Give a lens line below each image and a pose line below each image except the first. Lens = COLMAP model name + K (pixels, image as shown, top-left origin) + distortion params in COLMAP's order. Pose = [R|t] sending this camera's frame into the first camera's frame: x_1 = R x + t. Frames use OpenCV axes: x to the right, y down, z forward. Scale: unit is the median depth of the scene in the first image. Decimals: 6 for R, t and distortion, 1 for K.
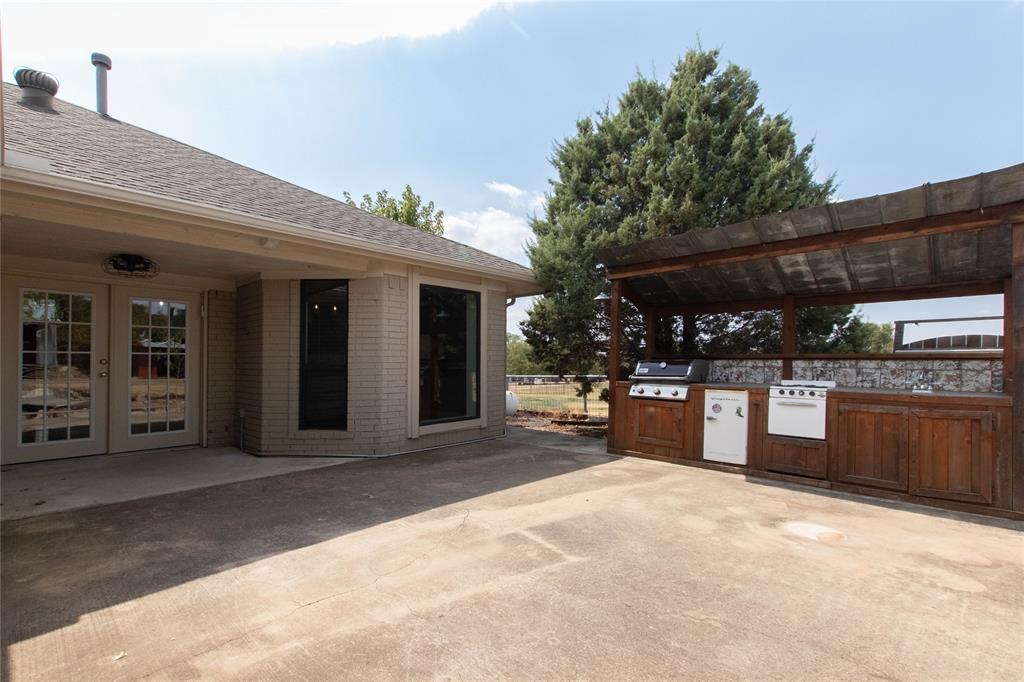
lens RADIAL K [[471.9, 0, 507.8], [0, 471.9, 342.4], [0, 0, 1]] dist [-0.001781, -0.000445]
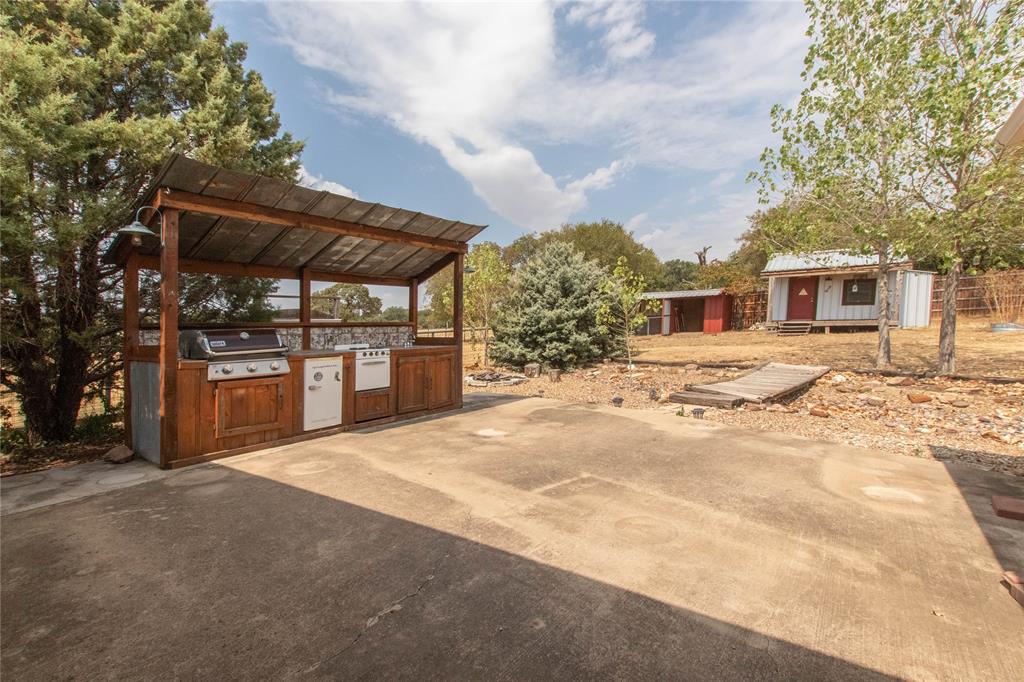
lens RADIAL K [[471.9, 0, 507.8], [0, 471.9, 342.4], [0, 0, 1]] dist [-0.001781, -0.000445]
pose [[-0.112519, -0.040833, 0.992810, -0.874274], [-0.023114, 0.998992, 0.038468, 0.028572], [-0.993381, -0.018619, -0.113349, 1.050642]]
